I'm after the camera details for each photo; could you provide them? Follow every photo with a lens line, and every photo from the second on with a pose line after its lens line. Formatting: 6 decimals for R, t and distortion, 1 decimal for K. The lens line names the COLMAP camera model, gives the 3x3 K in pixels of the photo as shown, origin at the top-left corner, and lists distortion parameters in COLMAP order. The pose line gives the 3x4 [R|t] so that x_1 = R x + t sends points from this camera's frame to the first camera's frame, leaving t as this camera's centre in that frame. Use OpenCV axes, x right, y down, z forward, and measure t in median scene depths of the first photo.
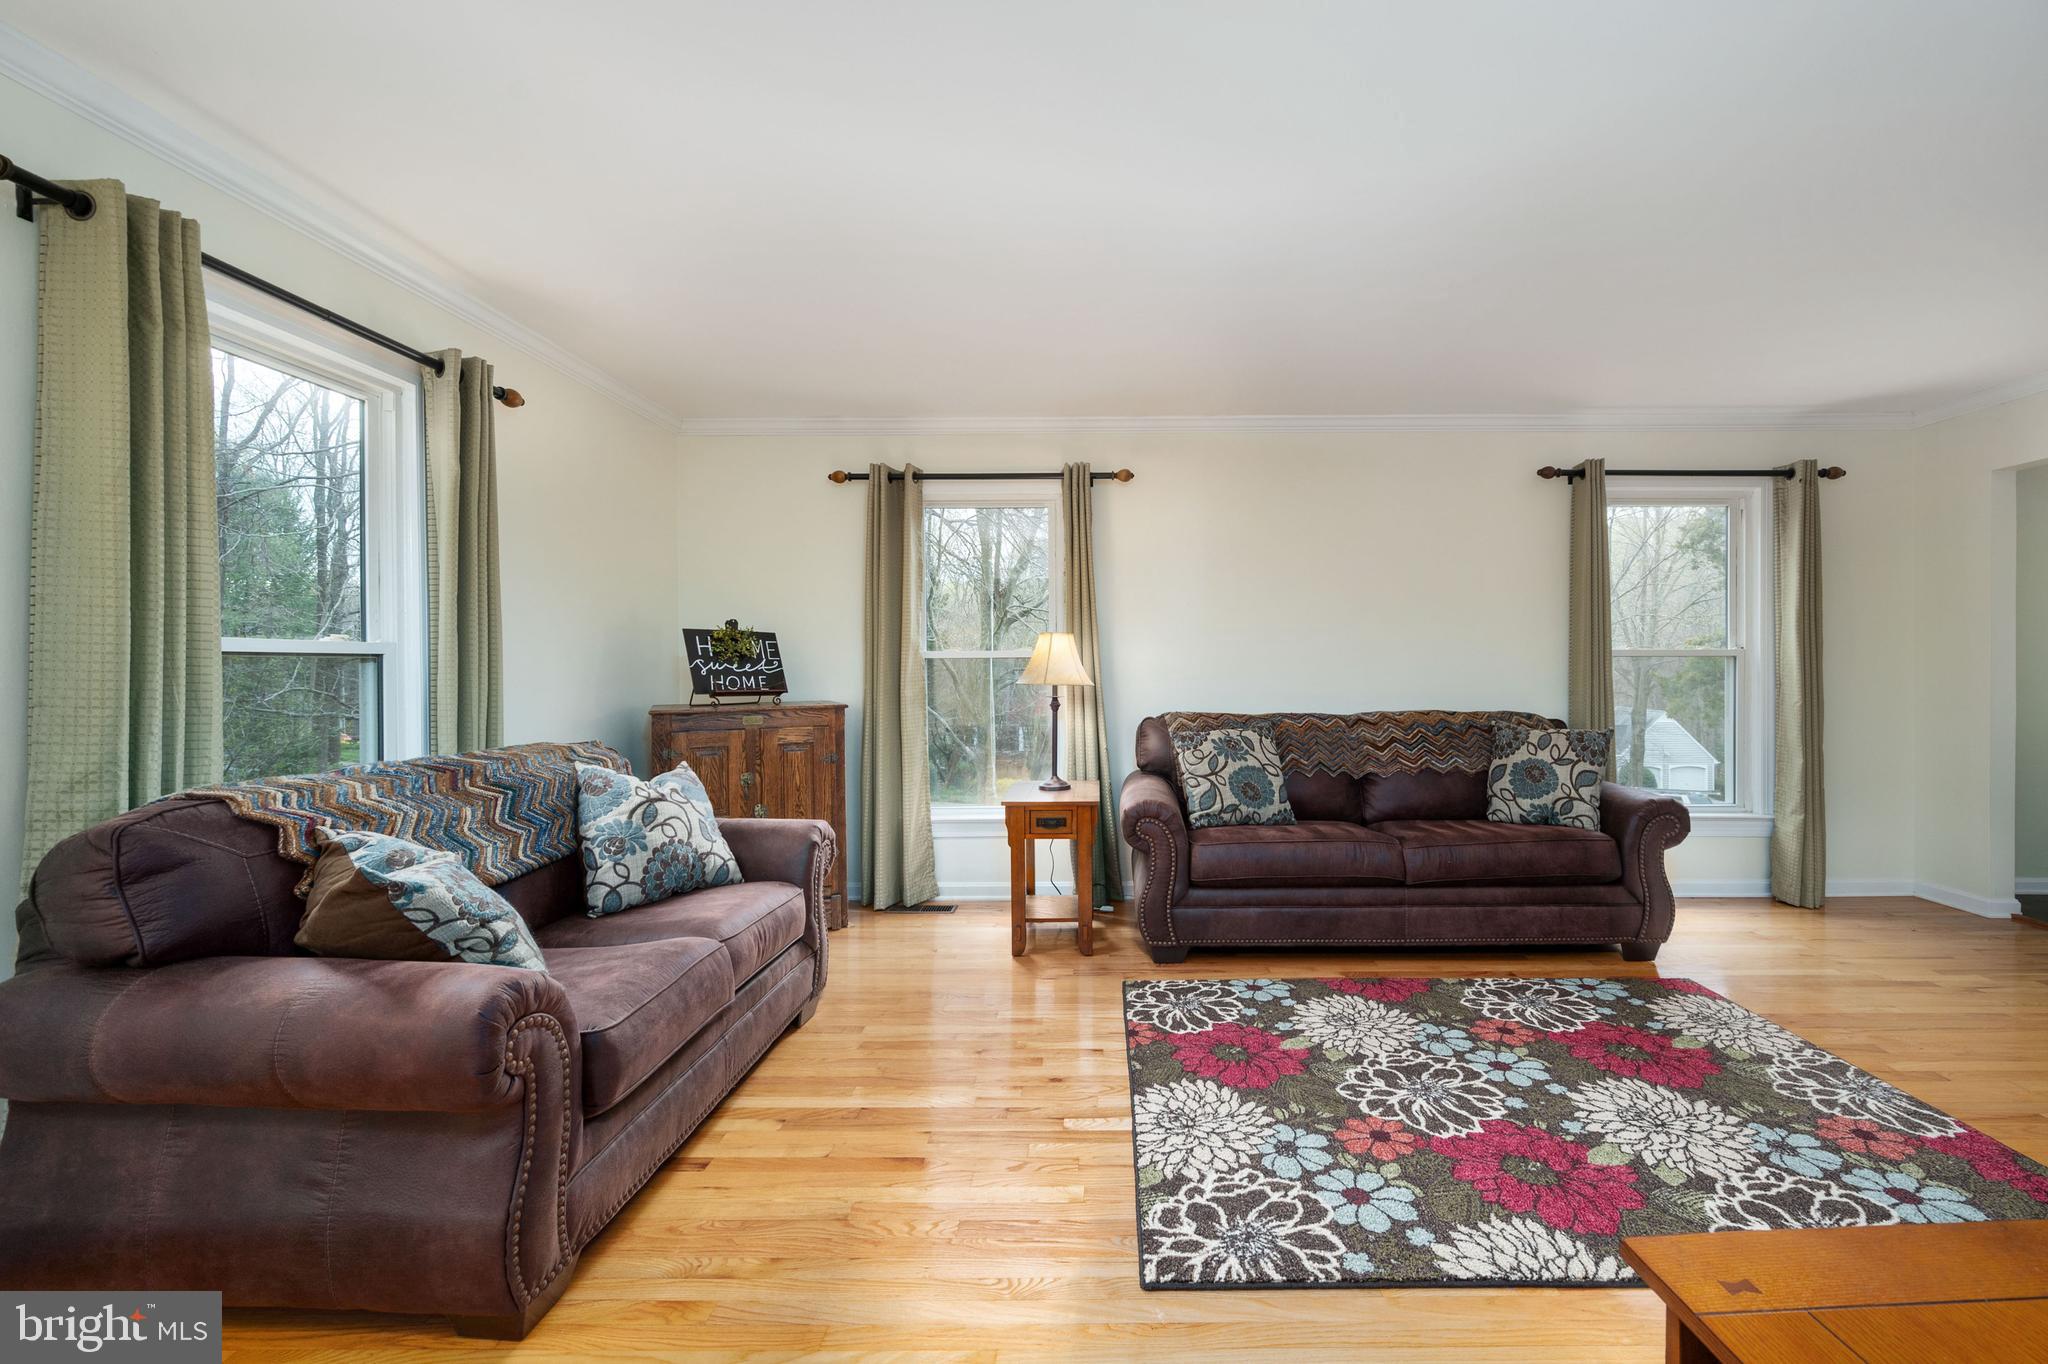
lens RADIAL K [[817.7, 0, 1101.3], [0, 817.7, 670.0], [0, 0, 1]] dist [-0.000268, -0.000888]
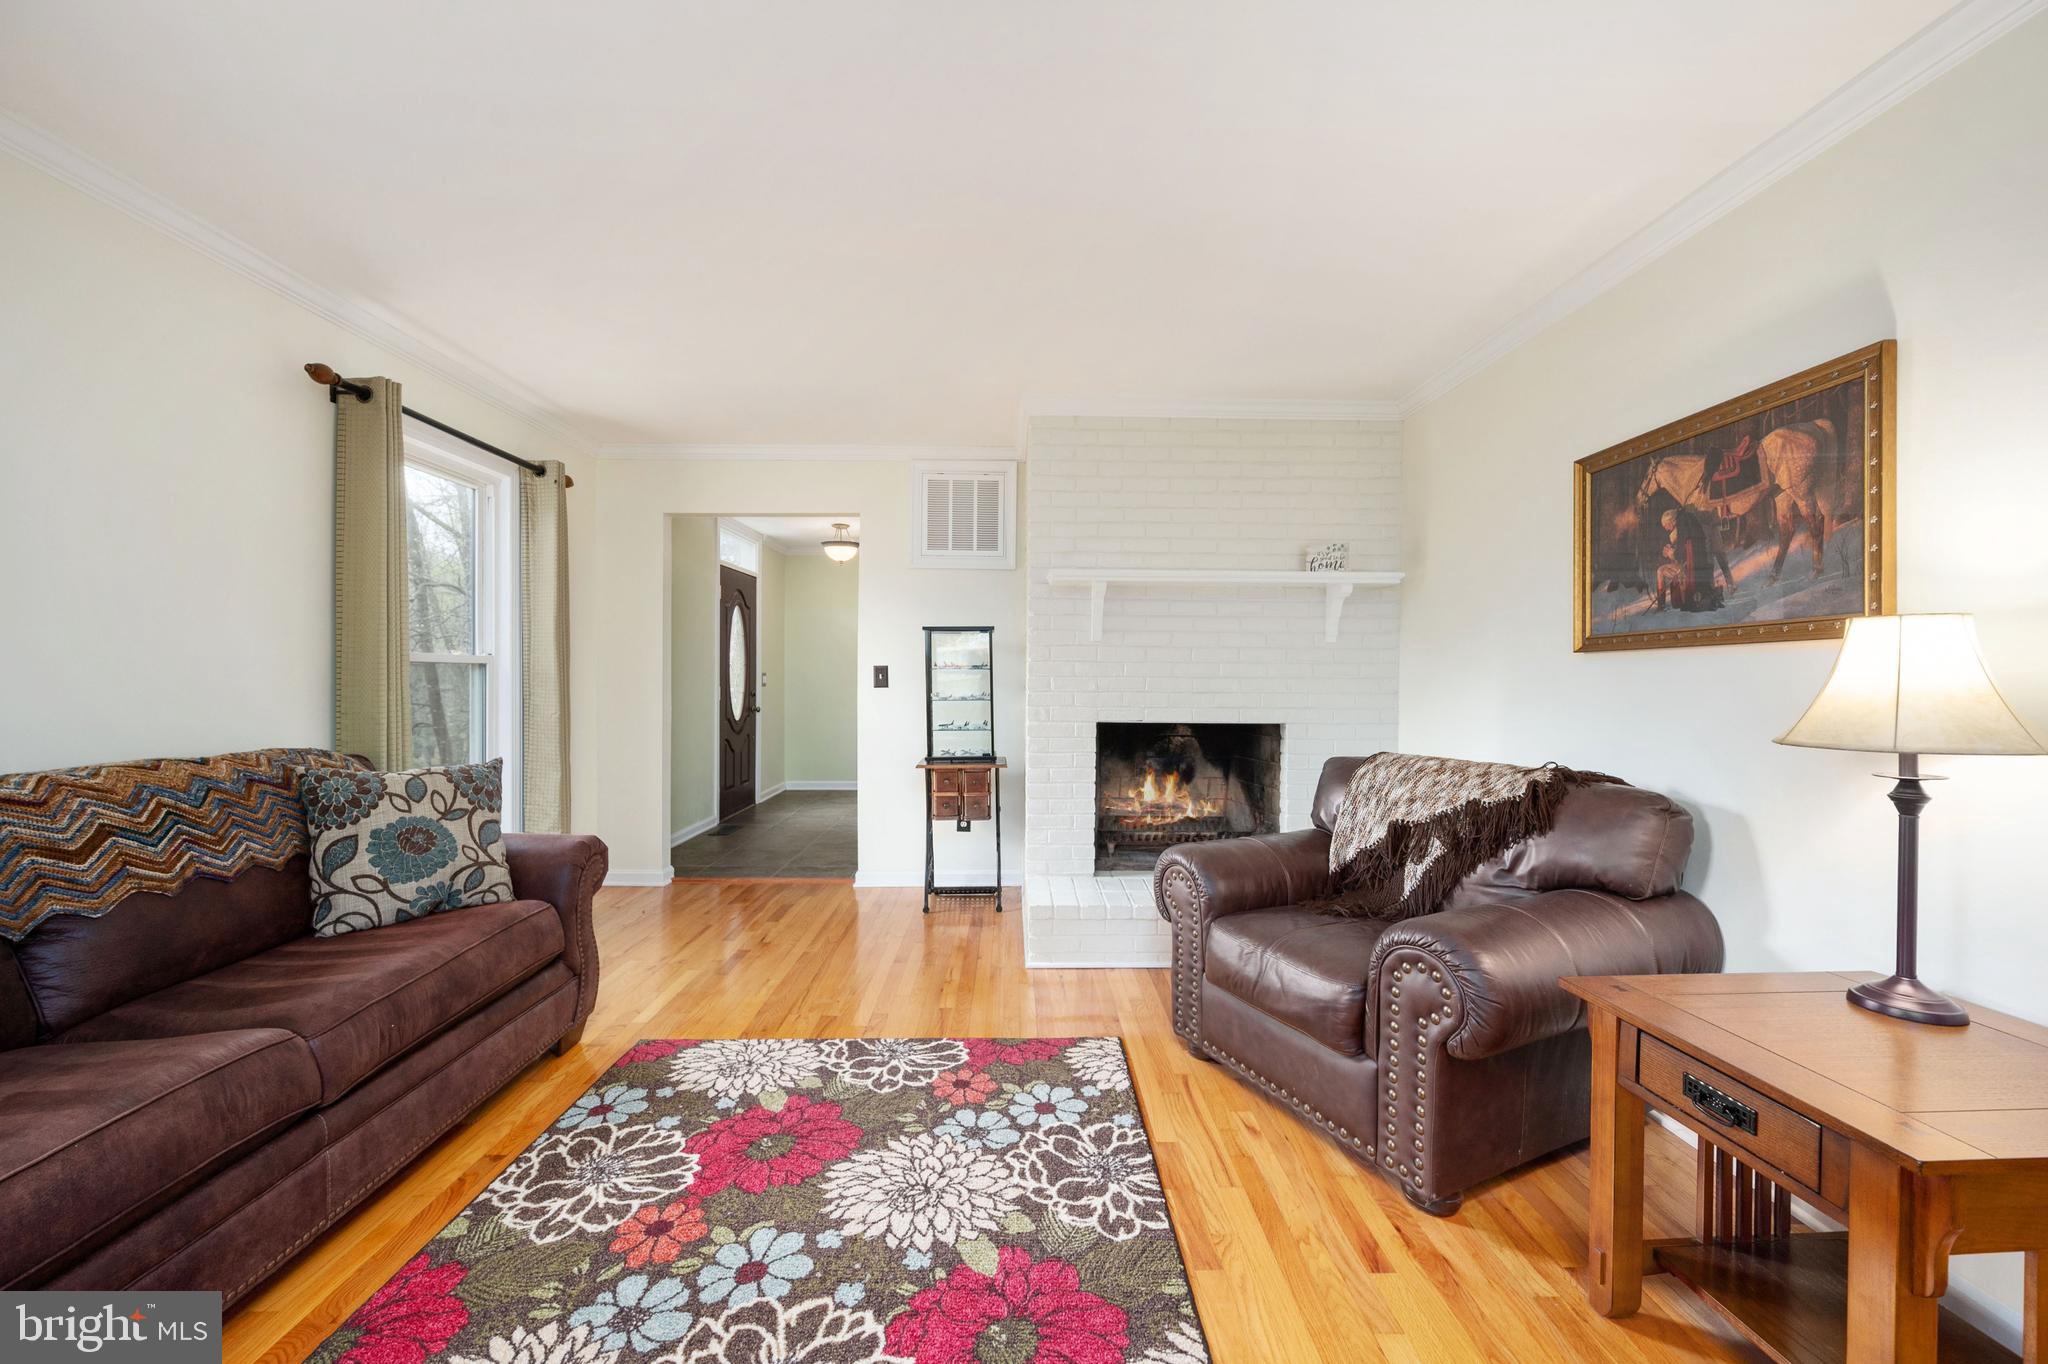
lens RADIAL K [[817.7, 0, 1013.7], [0, 817.7, 682.6], [0, 0, 1]] dist [-0.000268, -0.000888]
pose [[-0.015742, -0.005830, 0.999859, -0.167397], [-0.002422, 0.999980, 0.005793, -0.003984], [-0.999873, -0.002330, -0.015756, 0.724464]]
